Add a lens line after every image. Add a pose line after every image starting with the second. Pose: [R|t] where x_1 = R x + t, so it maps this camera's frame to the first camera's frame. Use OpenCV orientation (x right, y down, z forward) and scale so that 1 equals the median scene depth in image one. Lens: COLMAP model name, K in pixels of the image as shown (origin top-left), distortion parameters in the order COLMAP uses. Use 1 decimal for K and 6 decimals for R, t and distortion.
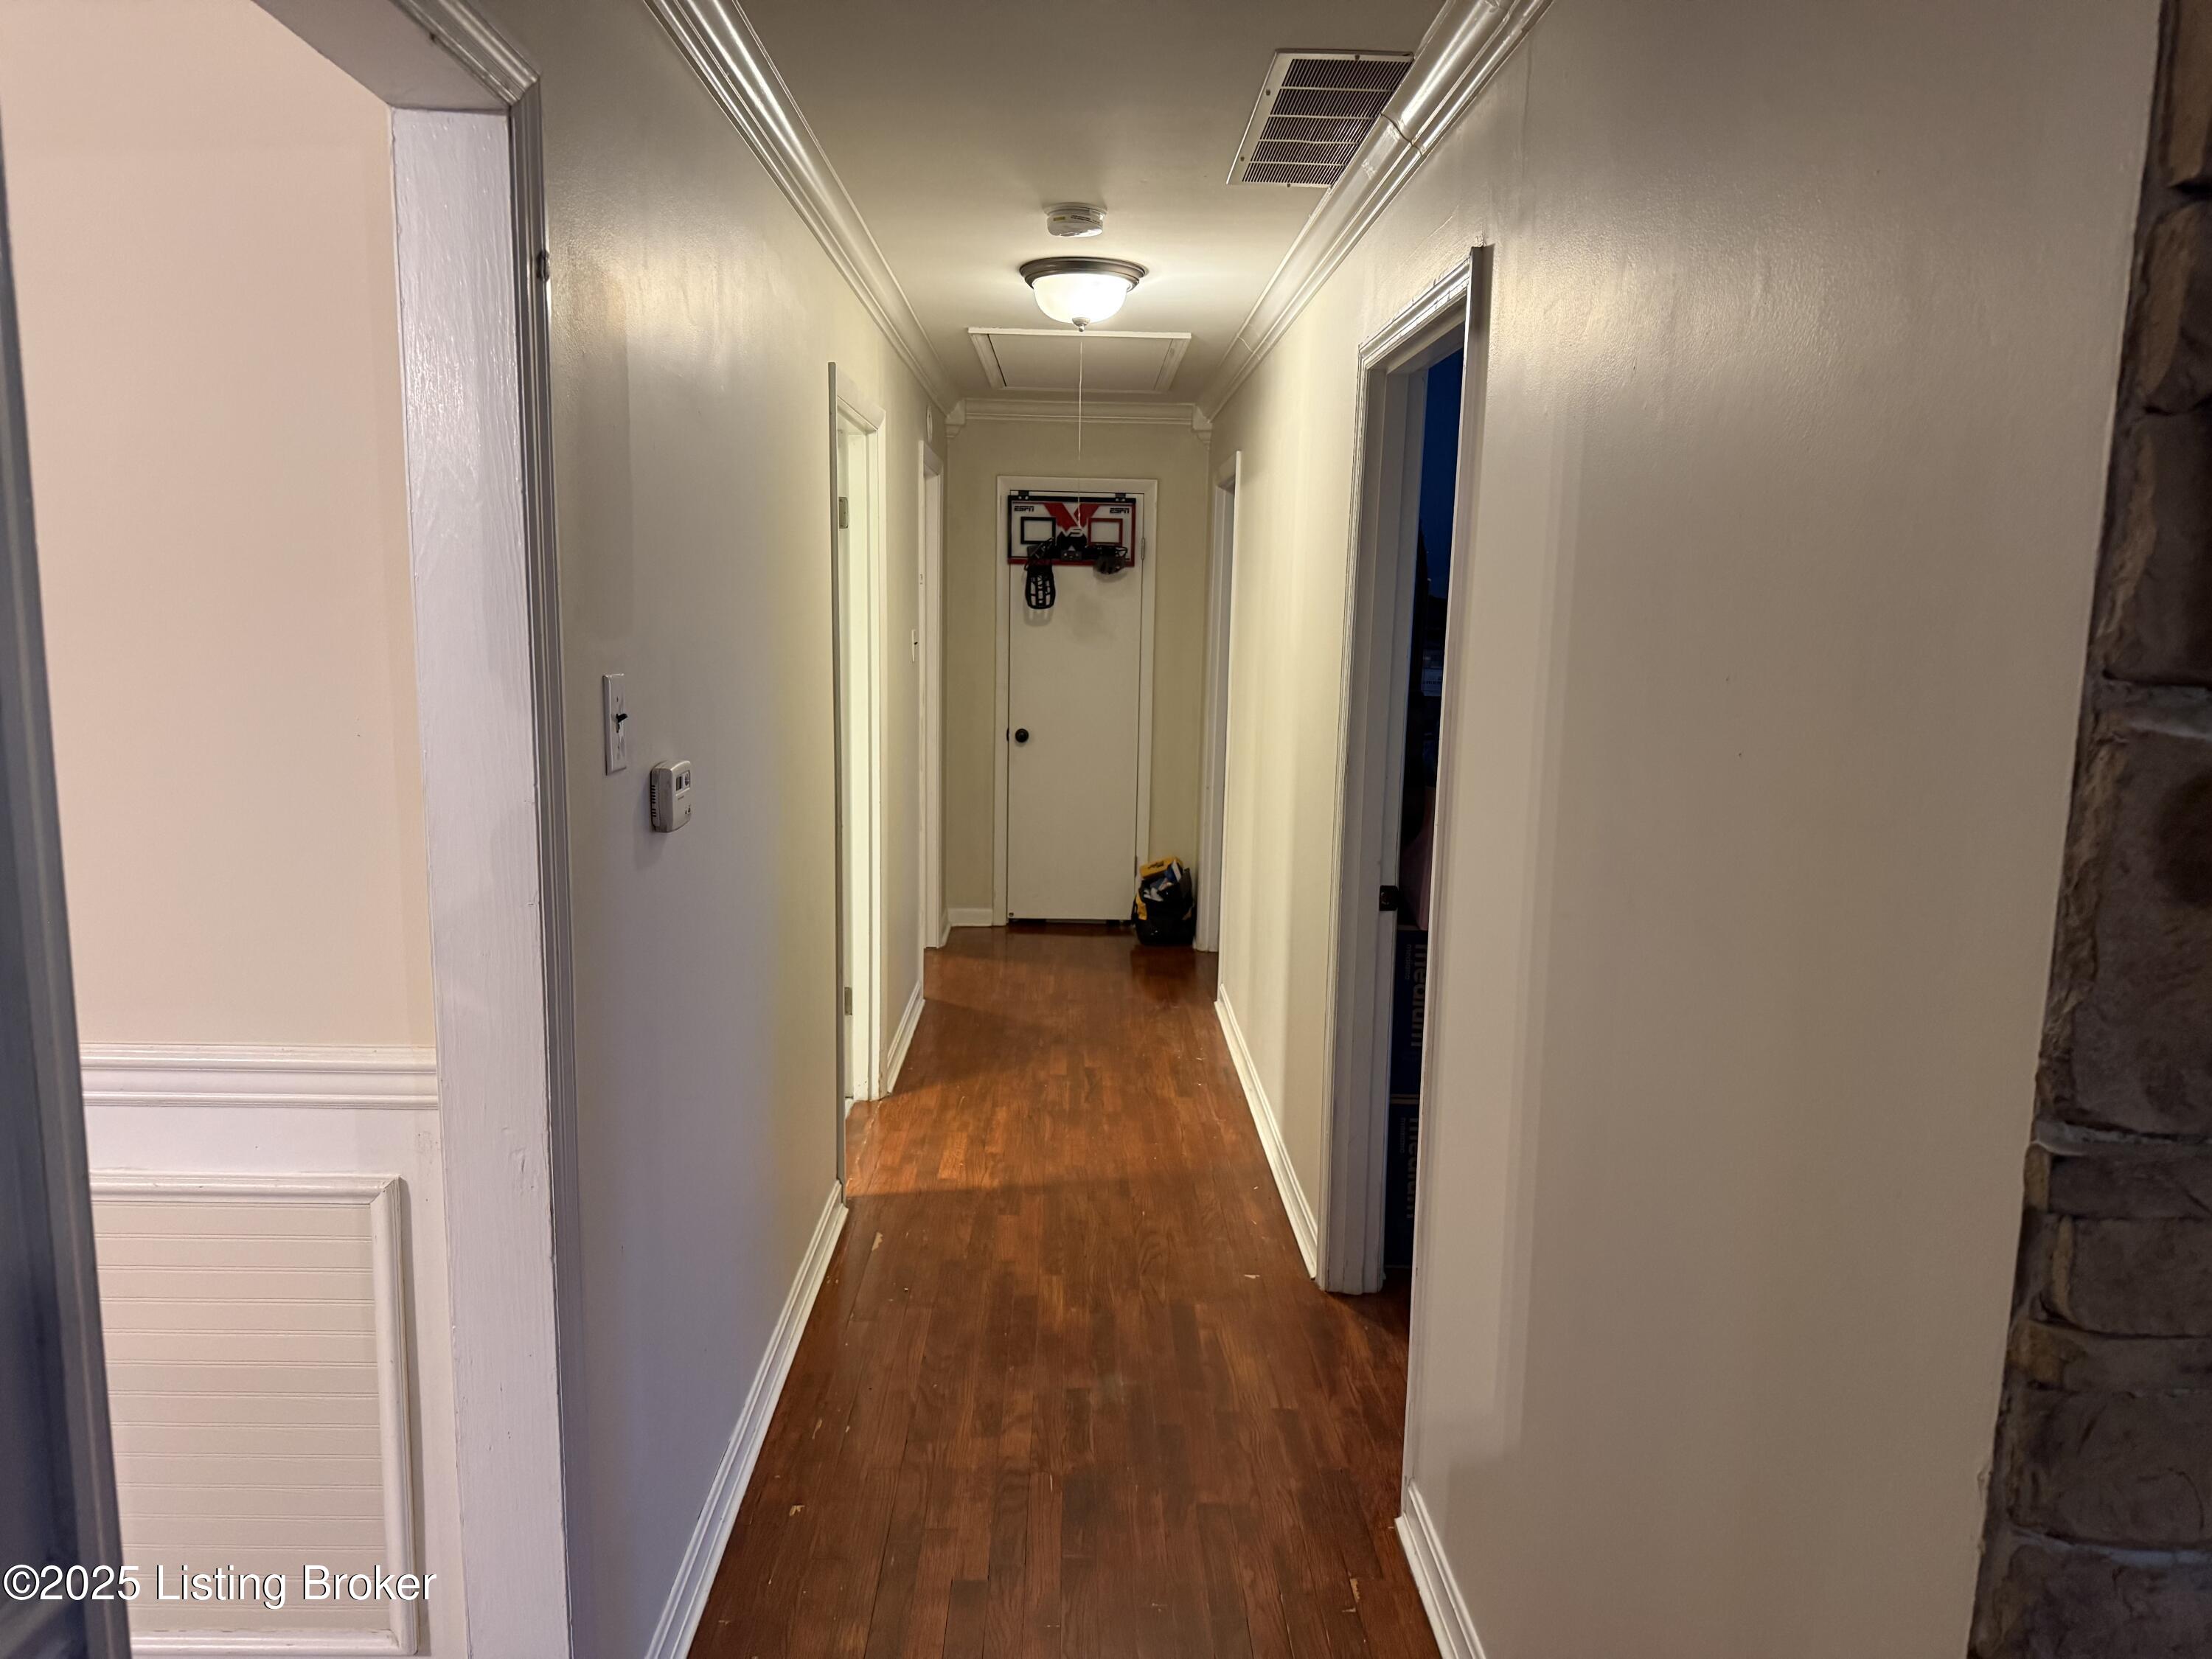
lens RADIAL K [[1538.0, 0, 1108.4], [0, 1538.0, 832.8], [0, 0, 1]] dist [0.005413, -0.000134]
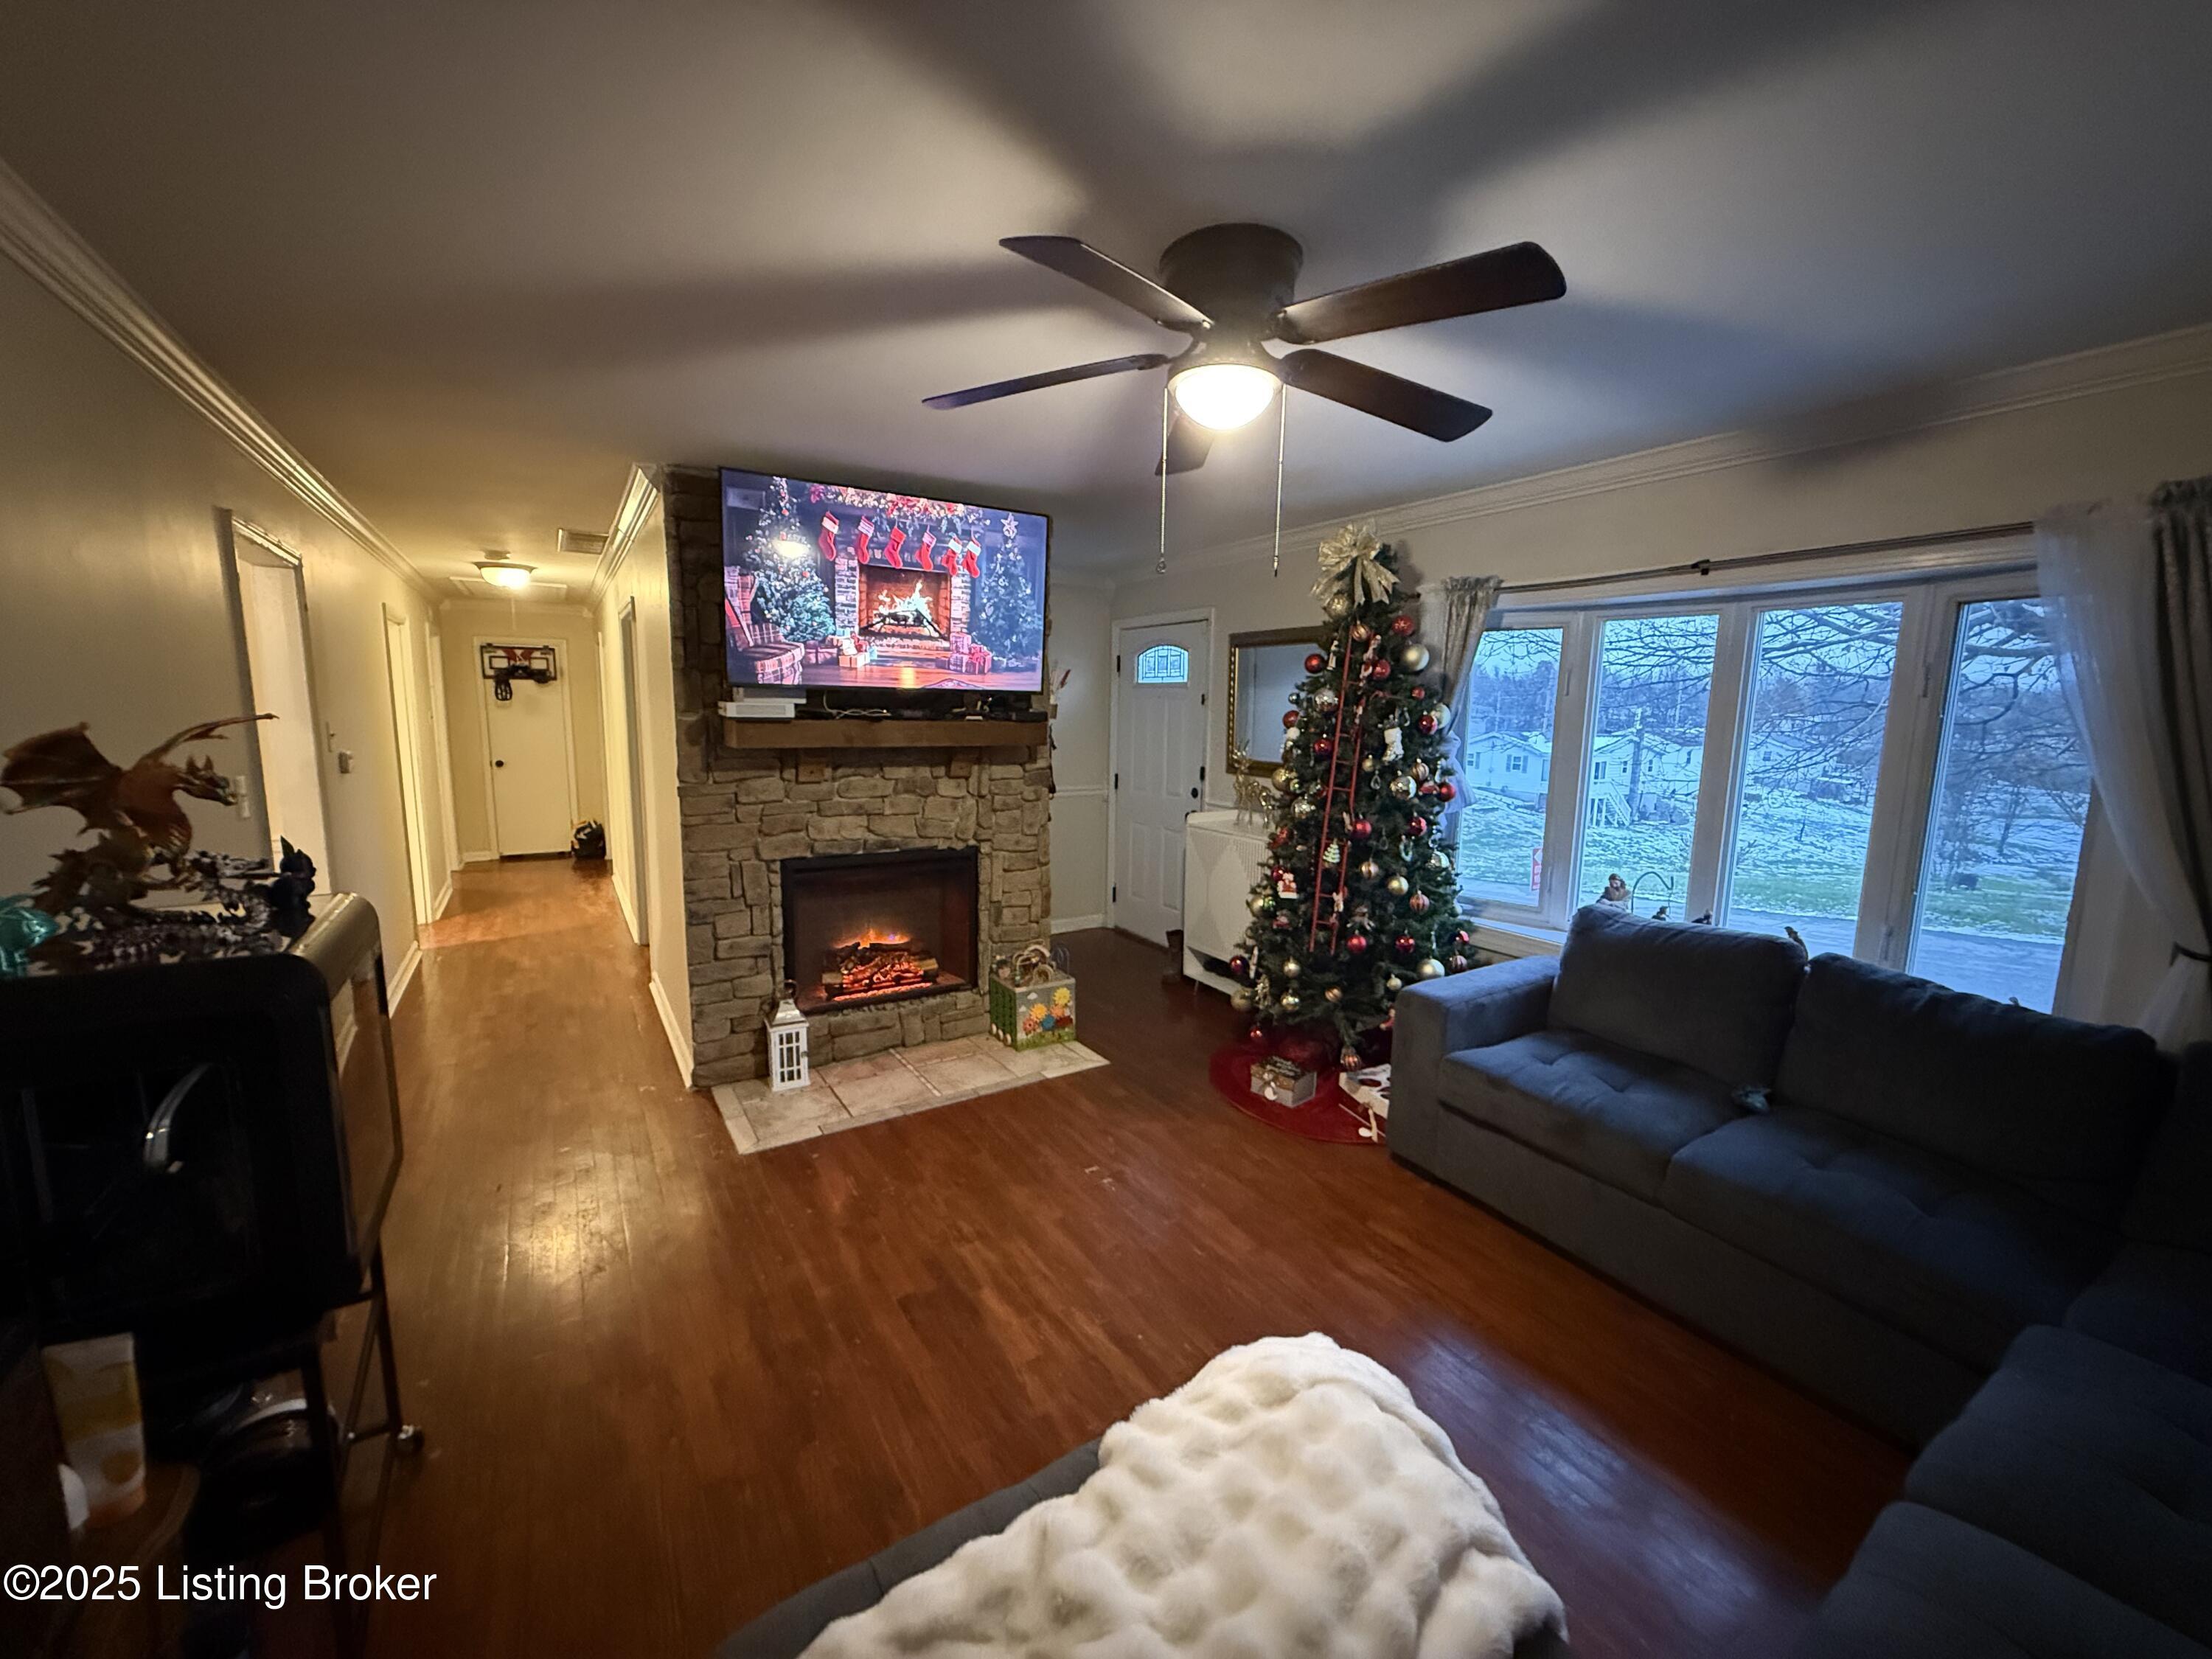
lens RADIAL K [[873.0, 0, 1101.2], [0, 873.0, 825.7], [0, 0, 1]] dist [-0.001997, -0.000008]
pose [[0.859188, -0.076321, 0.505935, 0.048156], [0.076698, 0.996851, 0.020127, 0.073408], [-0.505878, 0.021512, 0.862337, -0.508795]]
